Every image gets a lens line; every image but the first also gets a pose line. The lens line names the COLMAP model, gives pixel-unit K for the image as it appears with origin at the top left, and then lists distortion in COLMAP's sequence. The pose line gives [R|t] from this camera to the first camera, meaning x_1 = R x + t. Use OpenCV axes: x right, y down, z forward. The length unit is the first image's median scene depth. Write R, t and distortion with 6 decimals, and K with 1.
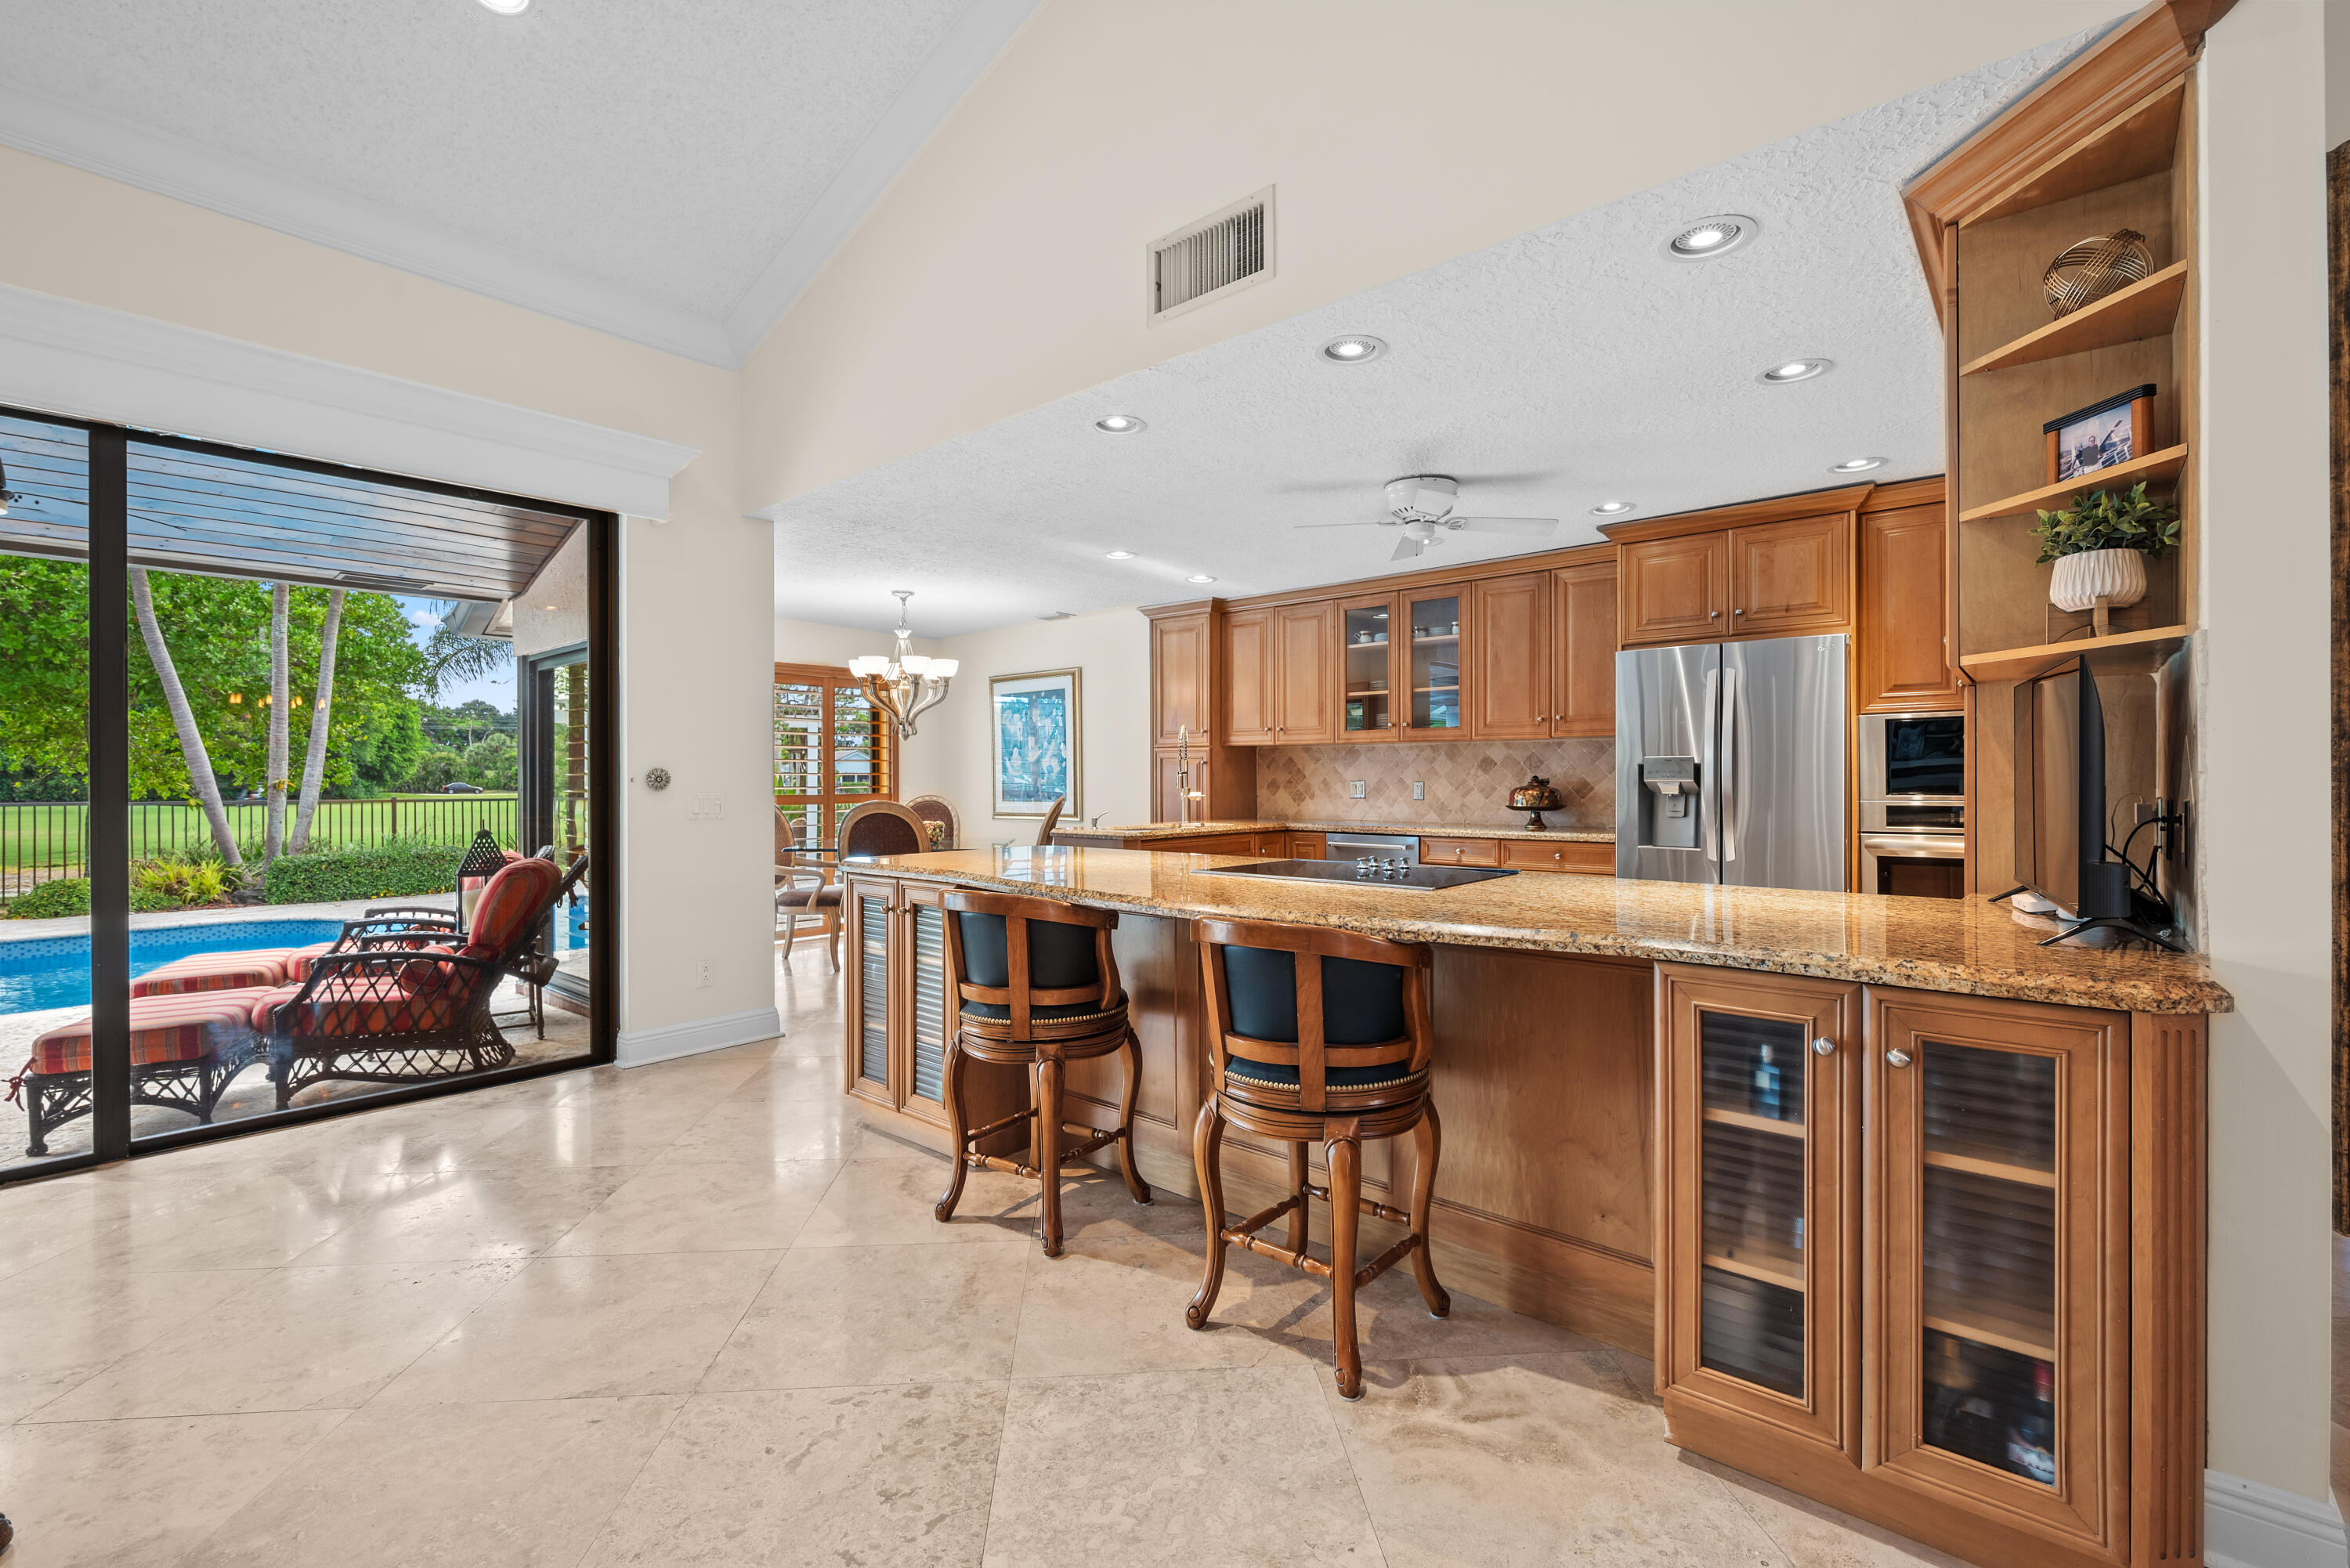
lens RADIAL K [[1030.5, 0, 1174.5], [0, 1030.5, 781.7], [0, 0, 1]] dist [0.002412, -0.000089]
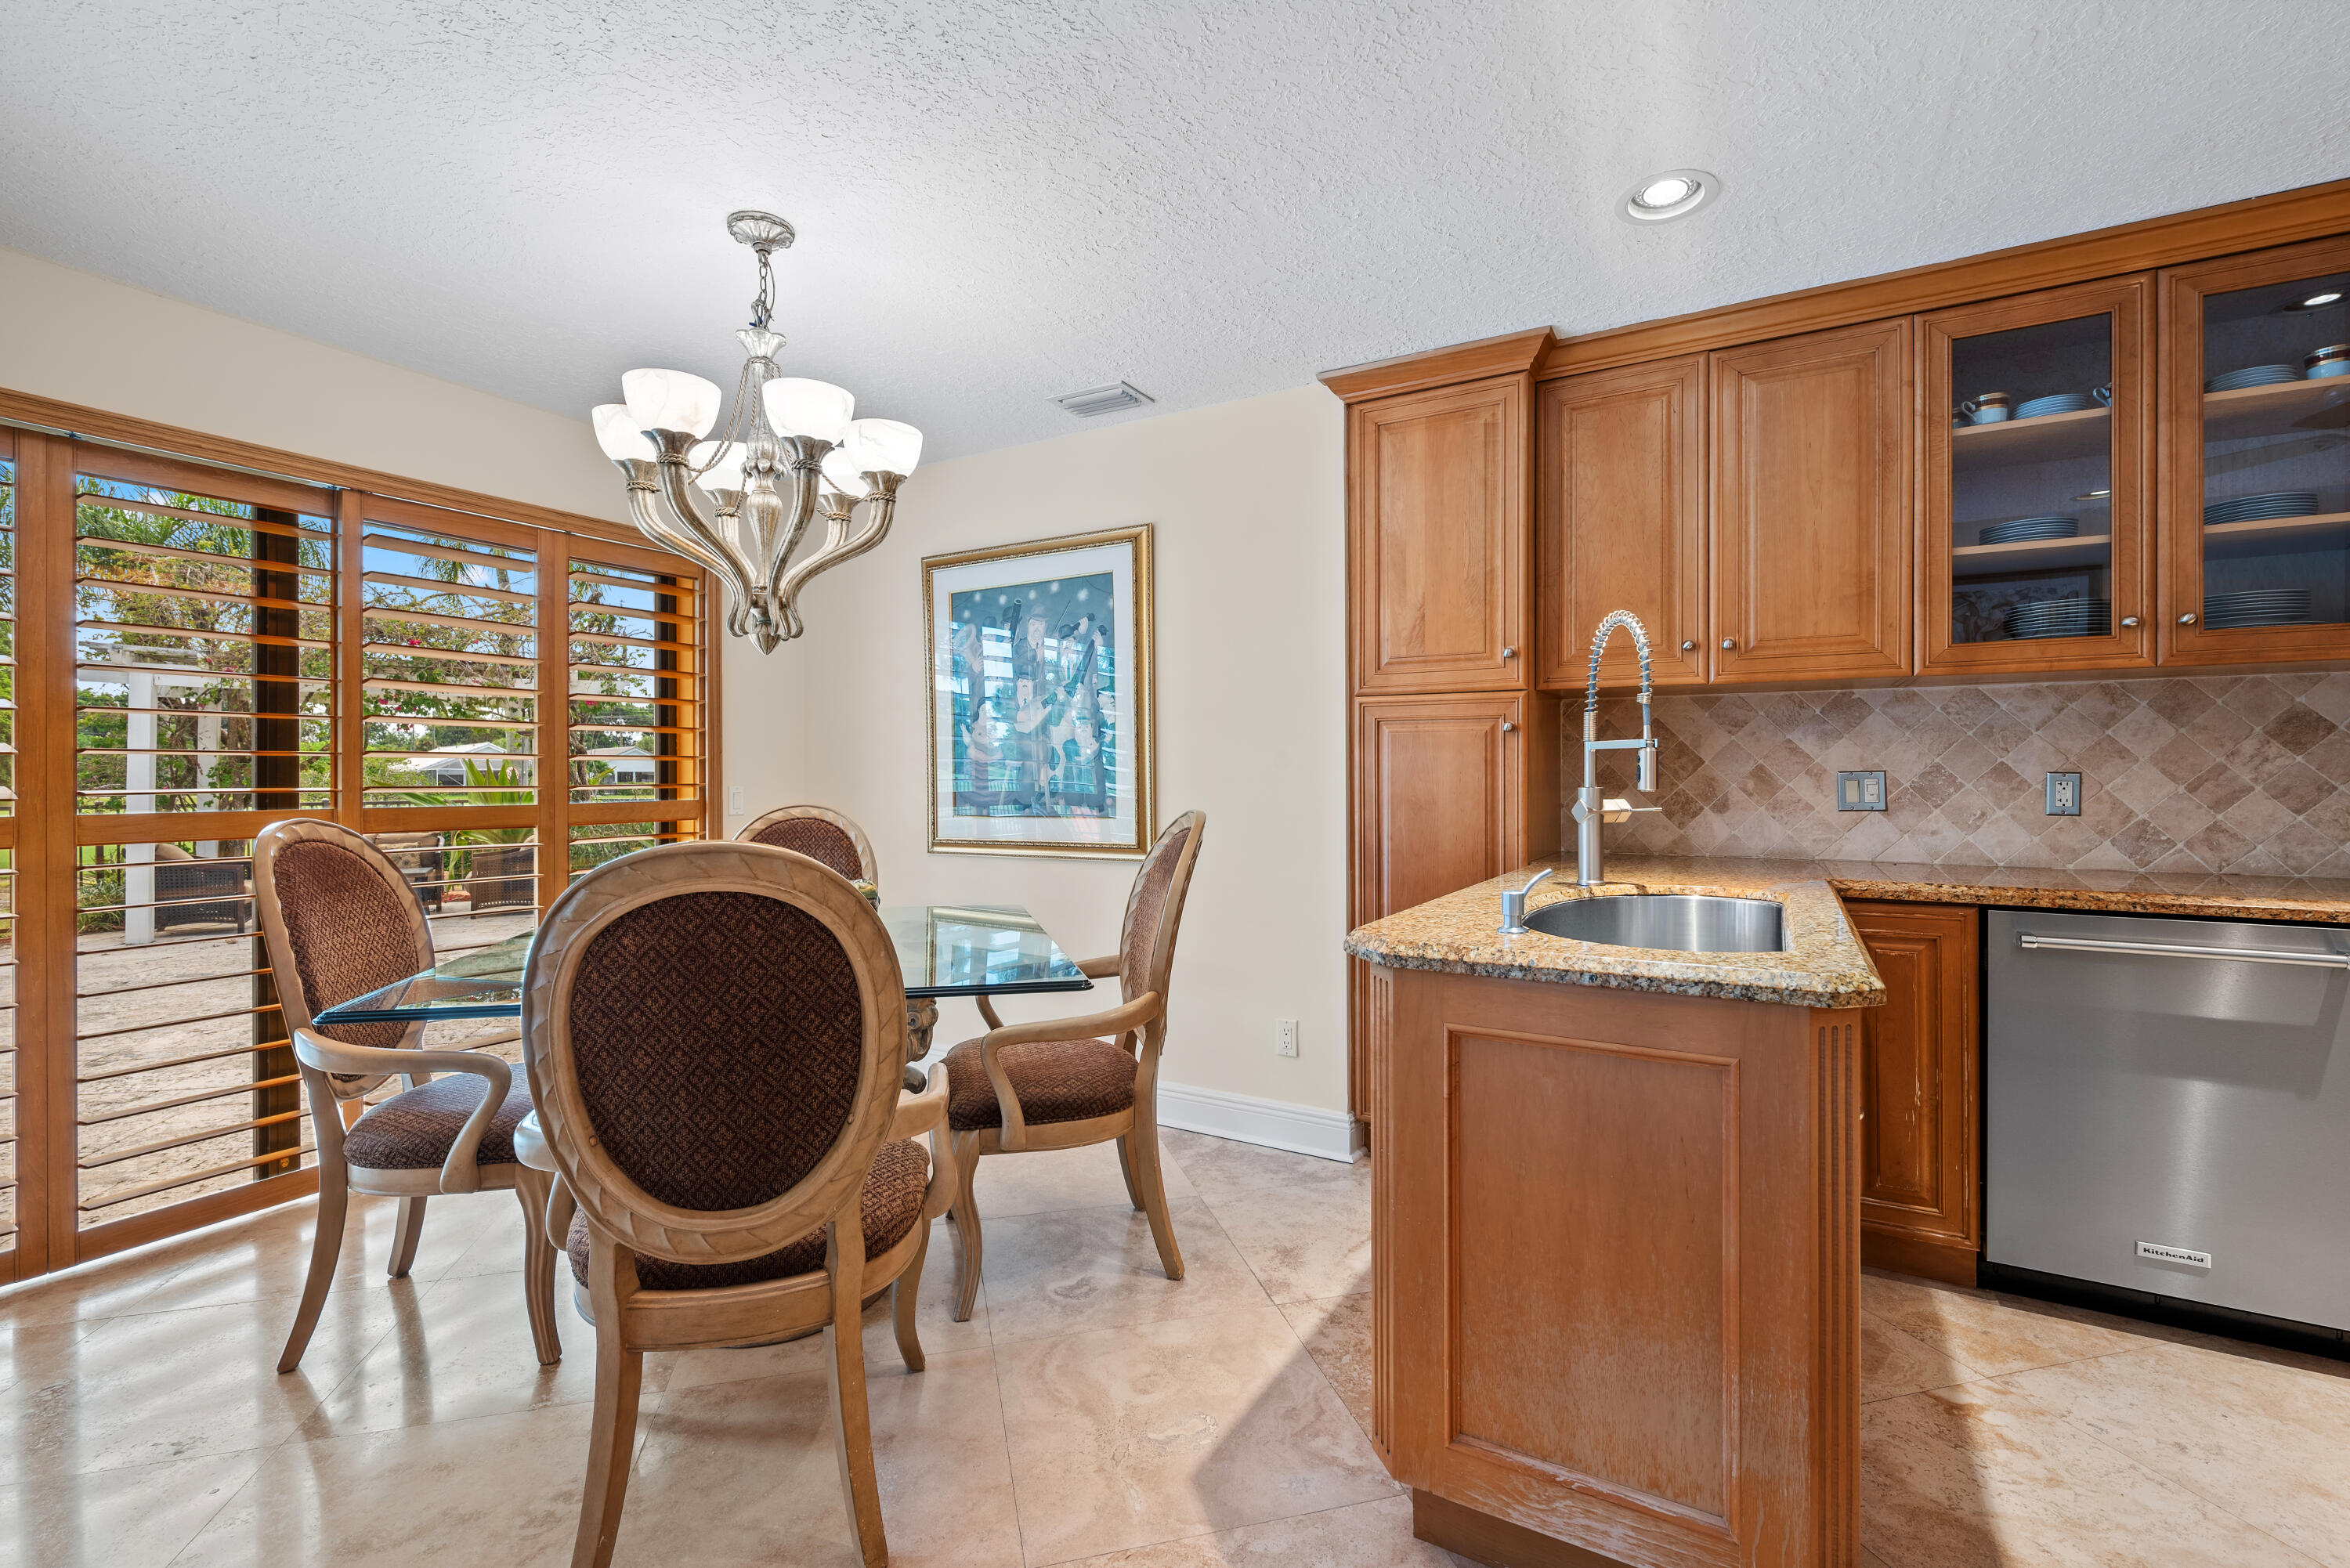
lens RADIAL K [[1030.5, 0, 1174.8], [0, 1030.5, 781.6], [0, 0, 1]] dist [0.002412, -0.000089]
pose [[0.983354, -0.000605, 0.181697, -0.183549], [0.000435, 0.999999, 0.000975, 0.002970], [-0.181697, -0.000880, 0.983354, 0.613220]]
